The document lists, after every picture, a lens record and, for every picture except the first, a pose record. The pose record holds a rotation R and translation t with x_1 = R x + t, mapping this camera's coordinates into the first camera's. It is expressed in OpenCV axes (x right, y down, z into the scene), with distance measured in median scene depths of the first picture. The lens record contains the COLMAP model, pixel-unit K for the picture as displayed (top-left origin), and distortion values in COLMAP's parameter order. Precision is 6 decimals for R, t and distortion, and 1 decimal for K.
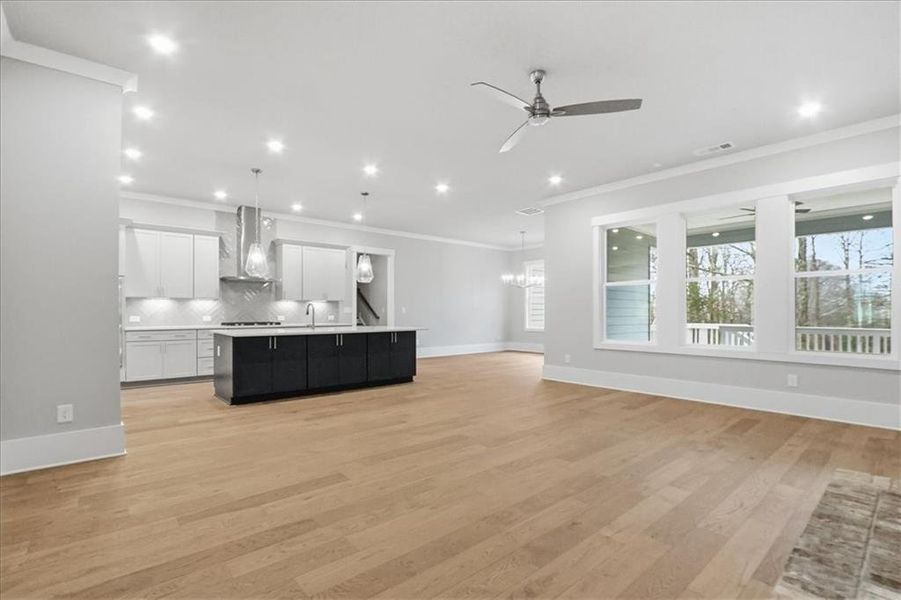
lens RADIAL K [[411.3, 0, 452.6], [0, 411.3, 312.6], [0, 0, 1]] dist [-0.018906, -0.000004]
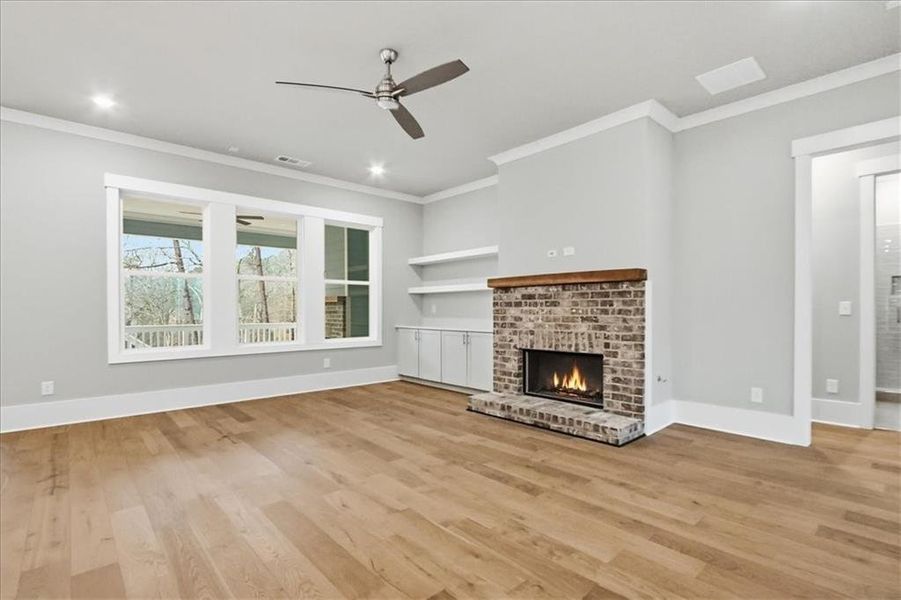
lens RADIAL K [[432.5, 0, 453.0], [0, 432.5, 313.8], [0, 0, 1]] dist [-0.023081, -0.000105]
pose [[-0.019178, -0.010680, 0.999759, -0.546659], [0.004656, 0.999931, 0.010771, -0.003303], [-0.999805, 0.004862, -0.019127, 0.622980]]
